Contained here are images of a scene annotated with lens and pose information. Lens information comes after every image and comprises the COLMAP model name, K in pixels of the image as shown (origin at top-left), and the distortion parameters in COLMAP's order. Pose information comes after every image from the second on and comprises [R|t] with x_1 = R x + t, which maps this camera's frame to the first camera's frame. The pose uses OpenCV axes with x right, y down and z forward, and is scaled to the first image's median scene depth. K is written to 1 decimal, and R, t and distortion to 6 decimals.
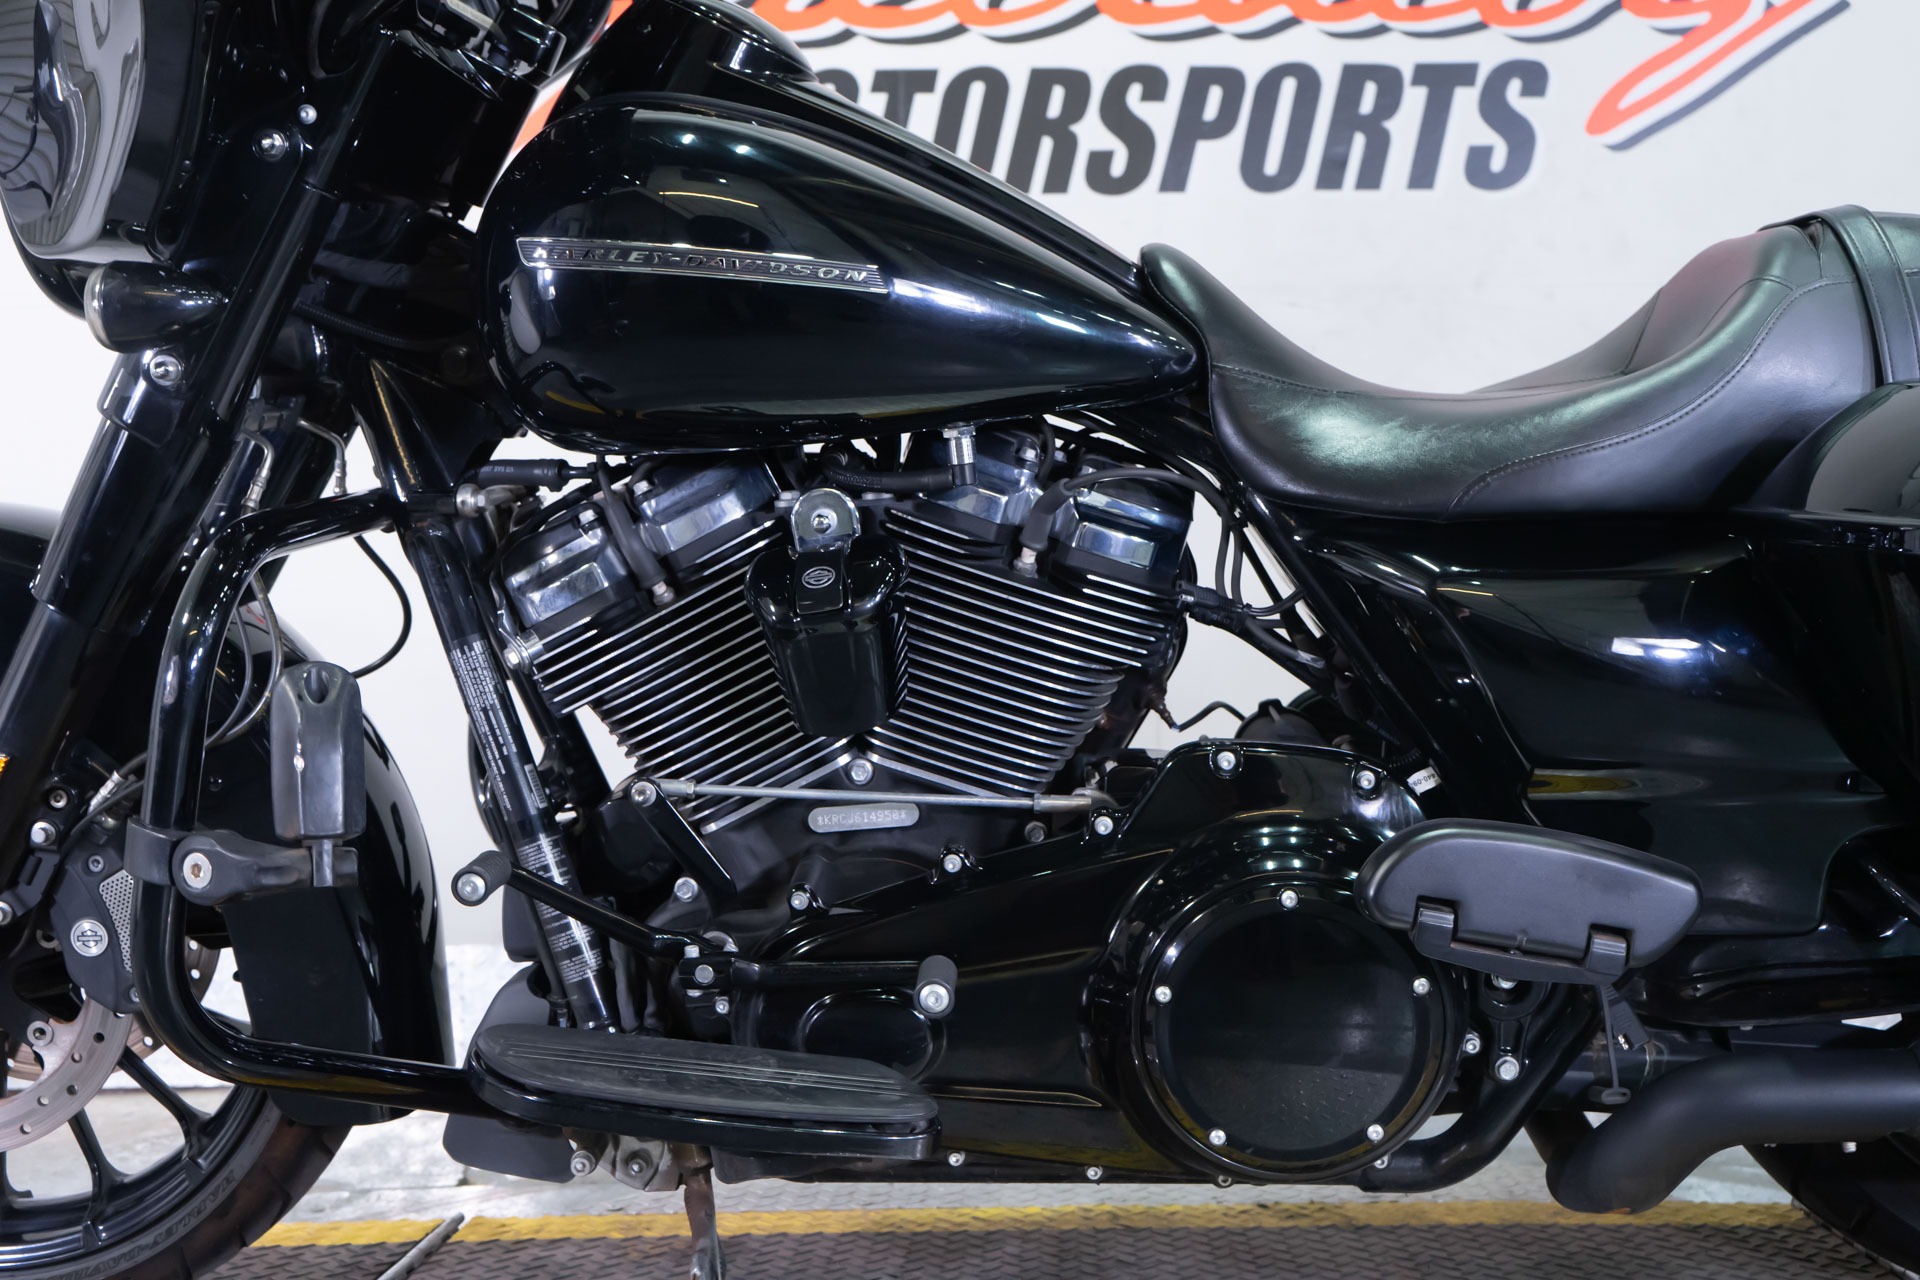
lens RADIAL K [[2129.1, 0, 947.2], [0, 2129.1, 635.2], [0, 0, 1]] dist [-0.010488, 0.000000]
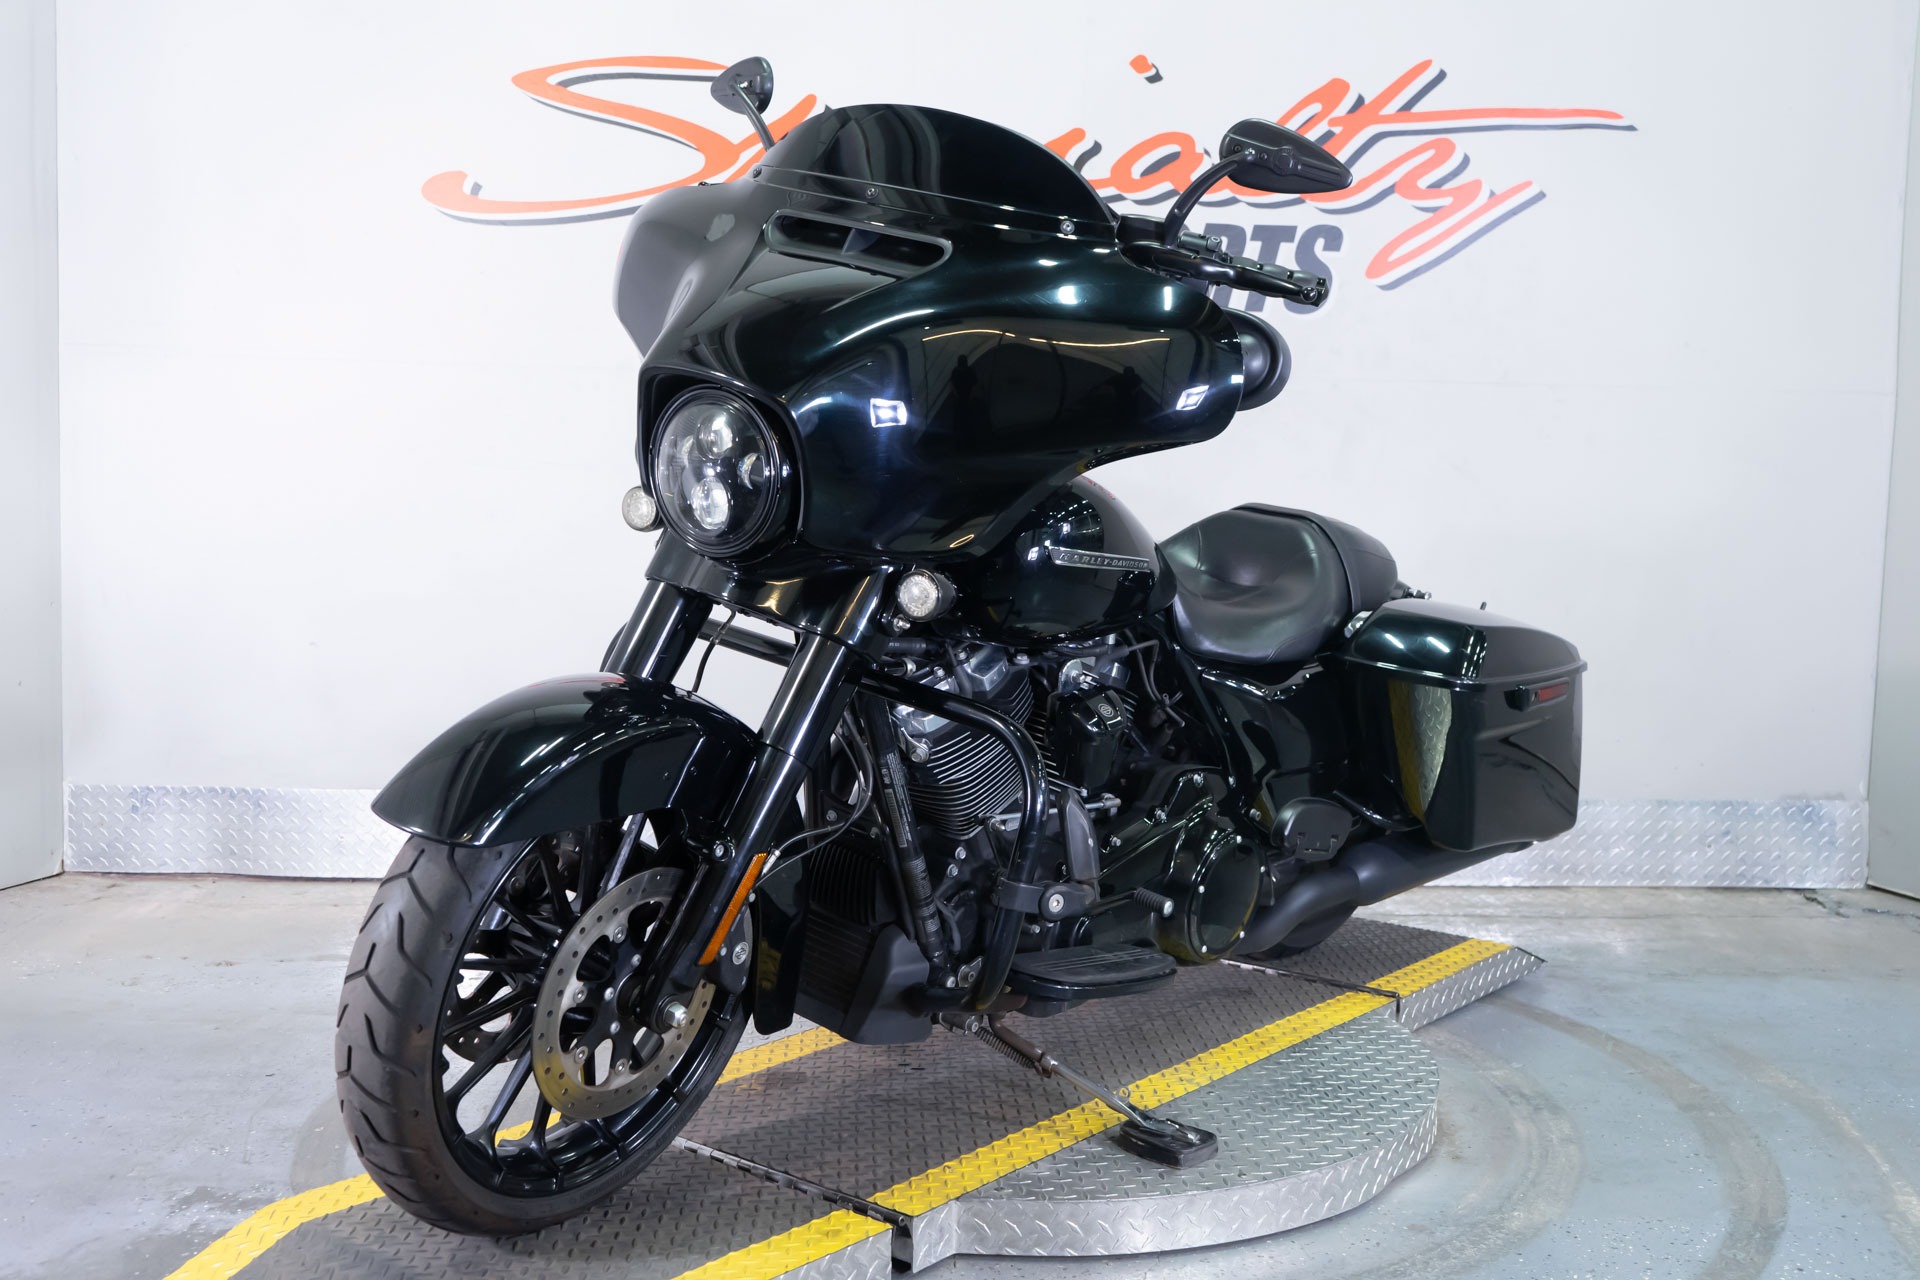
lens RADIAL K [[1932.6, 0, 960.0], [0, 1932.6, 633.2], [0, 0, 1]] dist [0.003677, 0.000000]
pose [[0.999019, 0.026156, 0.035731, -0.052337], [-0.030162, 0.992719, 0.116619, -0.274083], [-0.032421, -0.117582, 0.992534, -0.735702]]
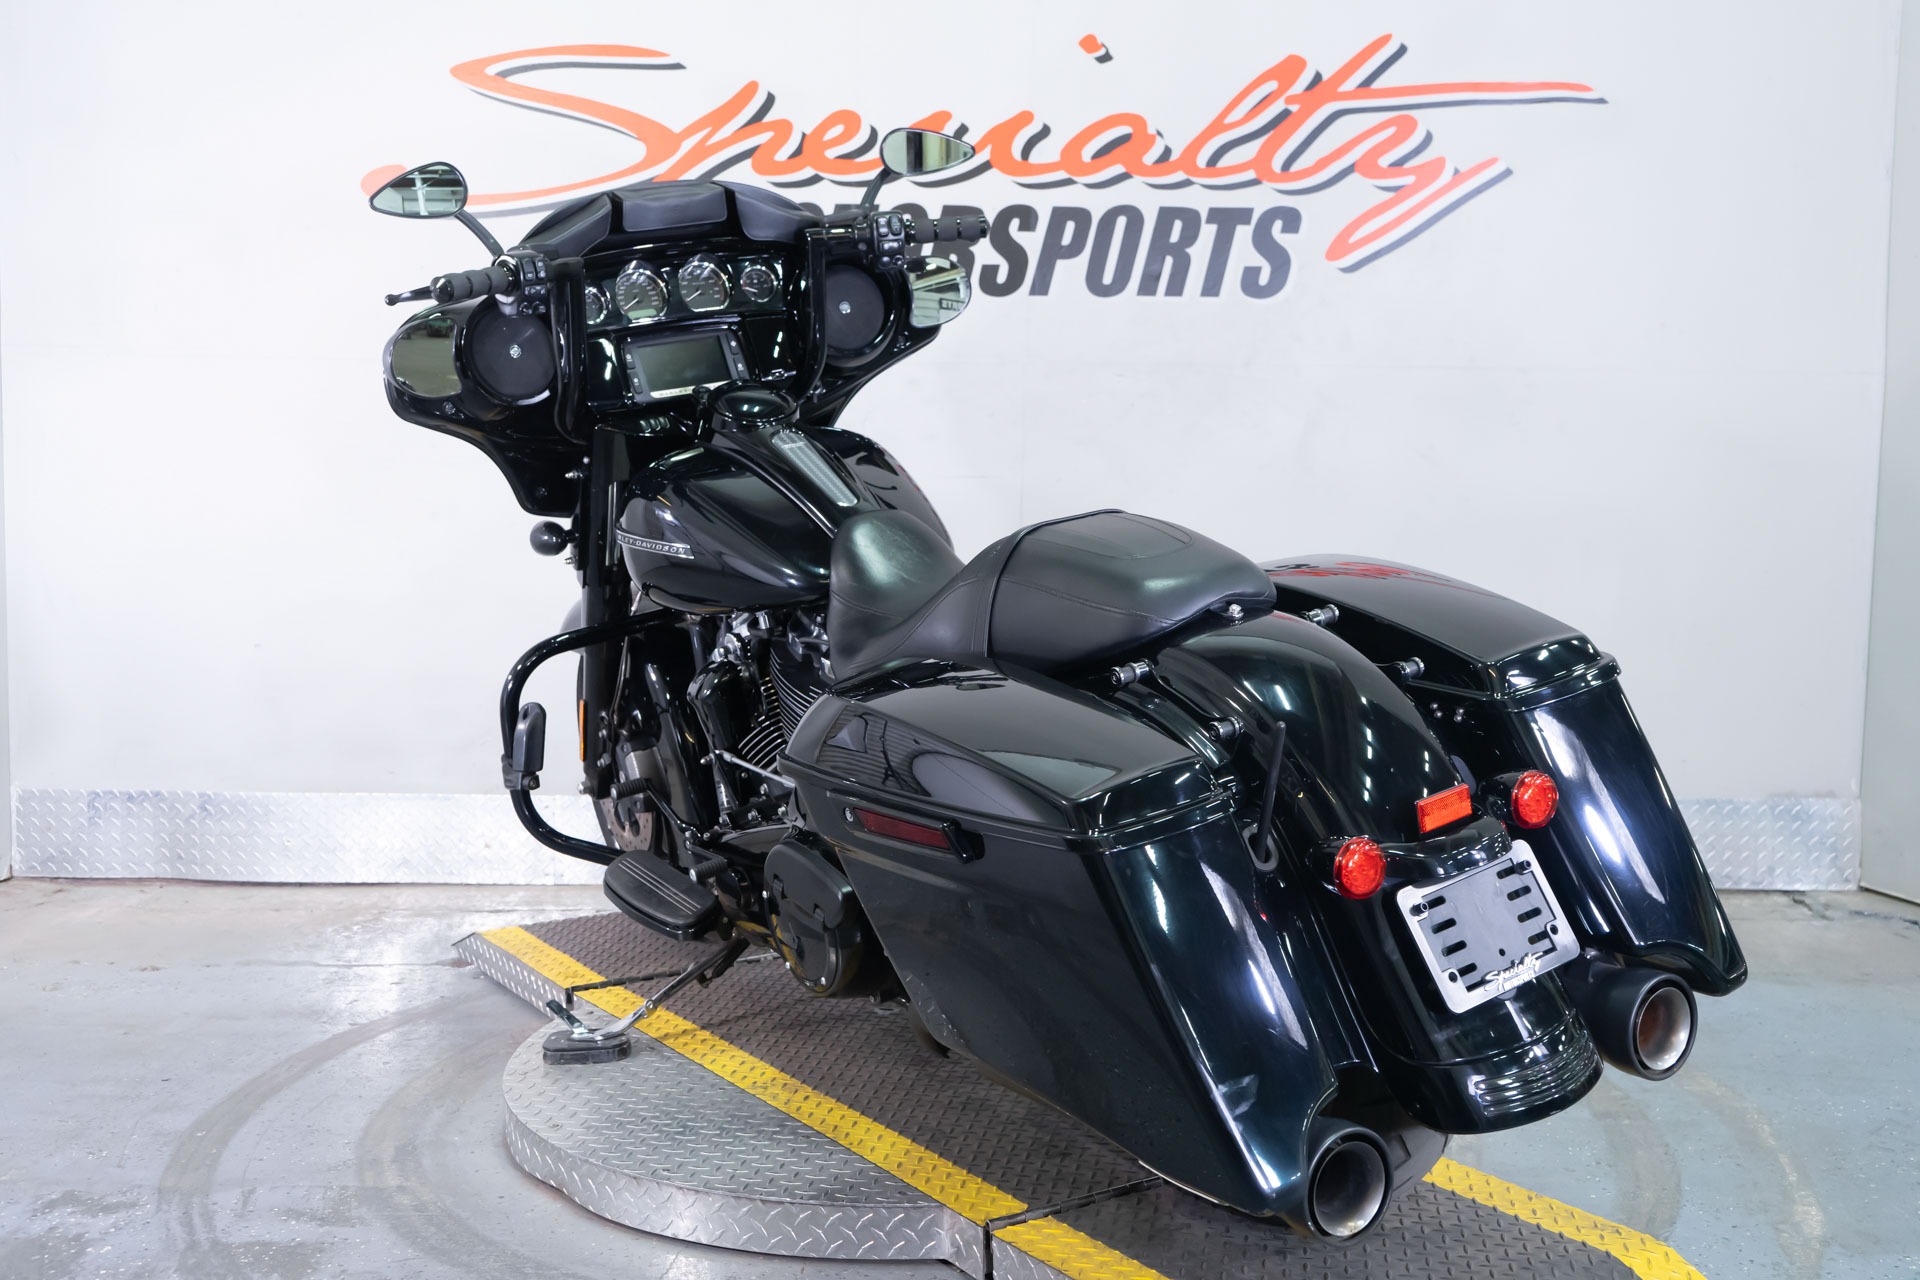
lens RADIAL K [[1996.6, 0, 959.6], [0, 1996.6, 635.3], [0, 0, 1]] dist [0.009763, 0.000000]
pose [[0.999811, 0.019322, -0.001926, 0.117716], [-0.018953, 0.992651, 0.119518, -0.279498], [0.004221, -0.119459, 0.992830, -0.761591]]
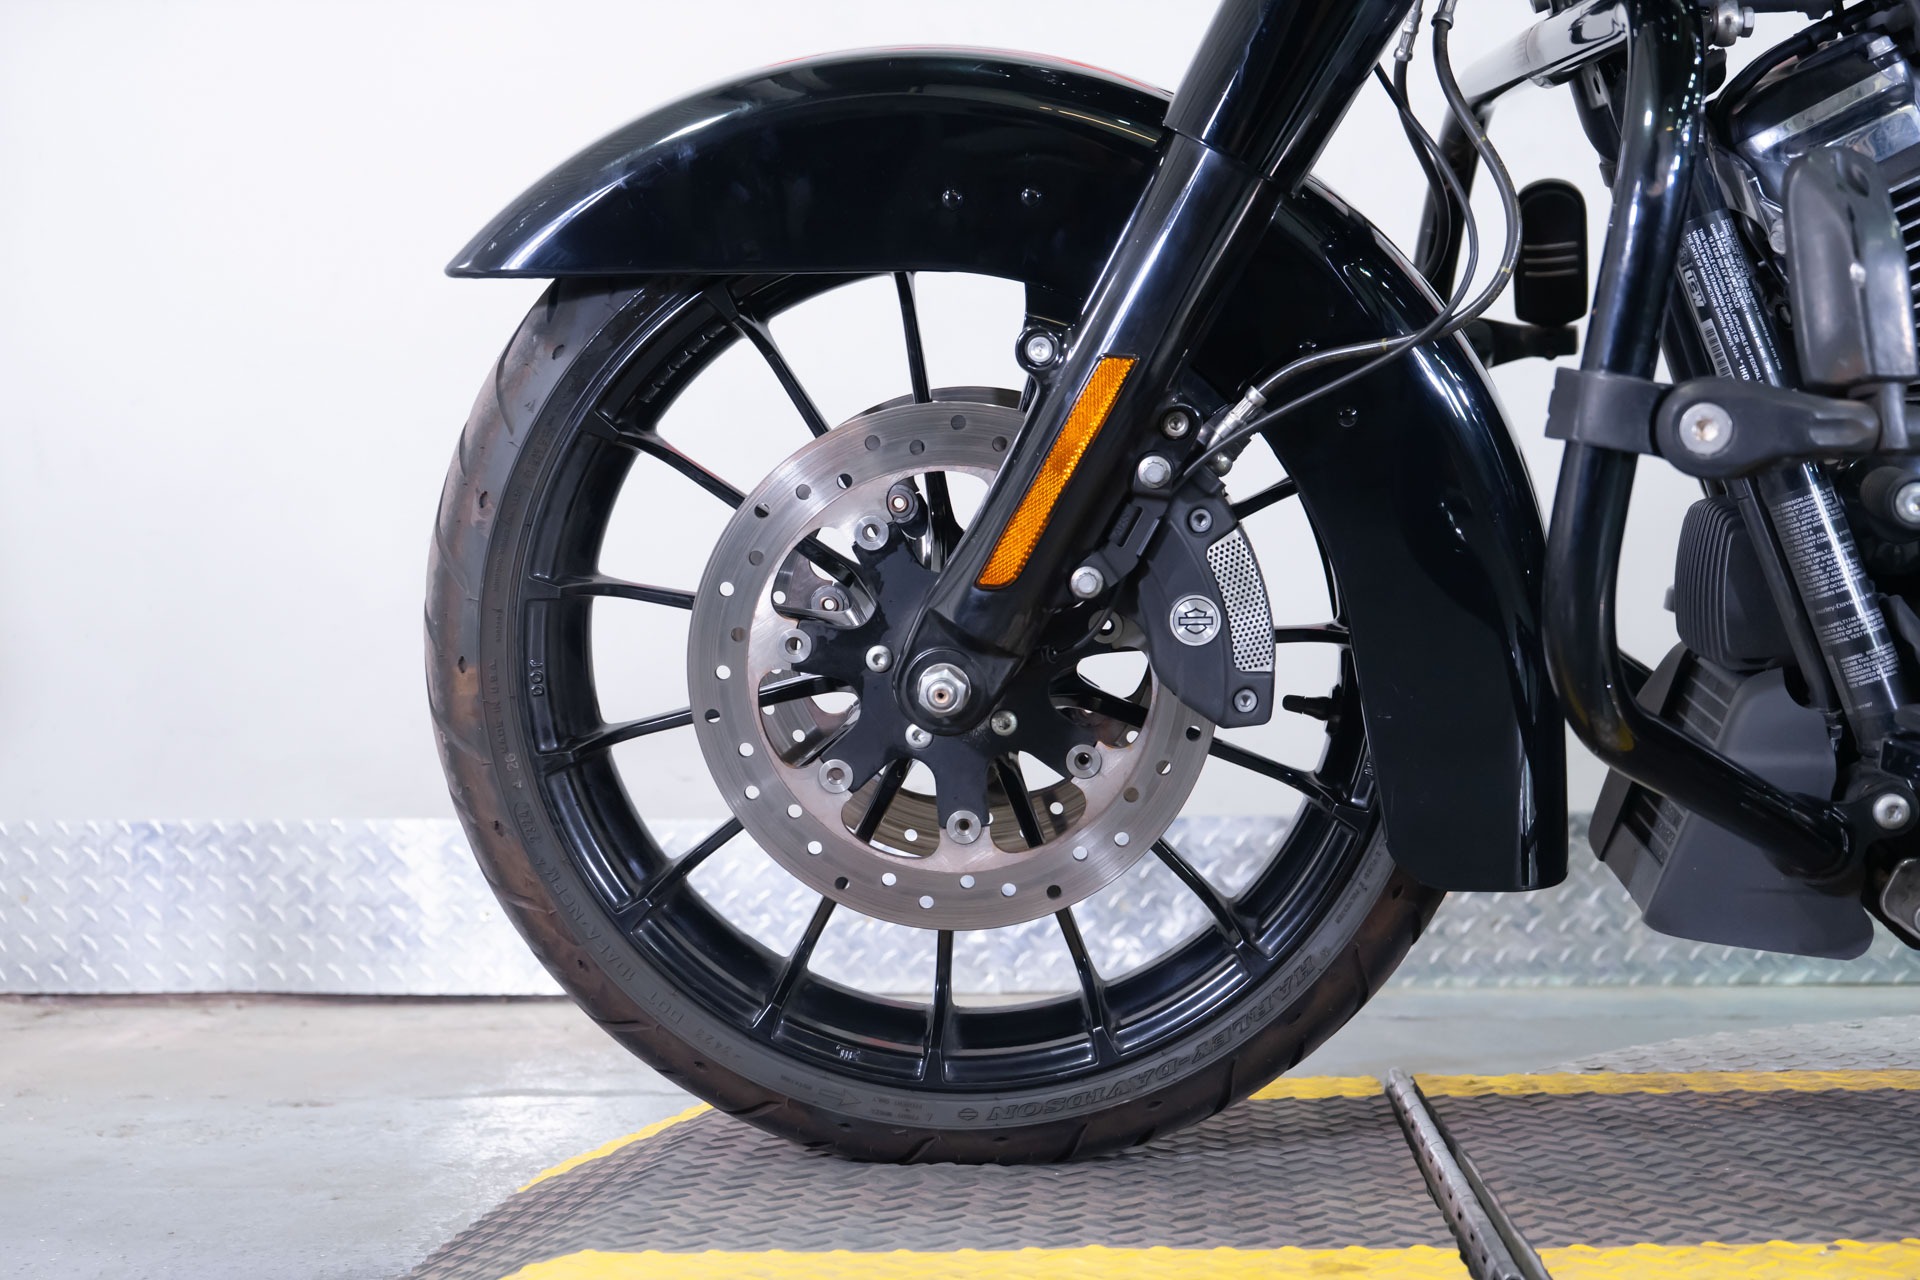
lens RADIAL K [[2614.8, 0, 952.7], [0, 2614.8, 650.2], [0, 0, 1]] dist [0.029598, 0.000000]
pose [[0.999831, 0.007555, -0.016766, -0.455830], [-0.007255, 0.999814, 0.017870, 0.132398], [0.016898, -0.017746, 0.999700, 0.091018]]
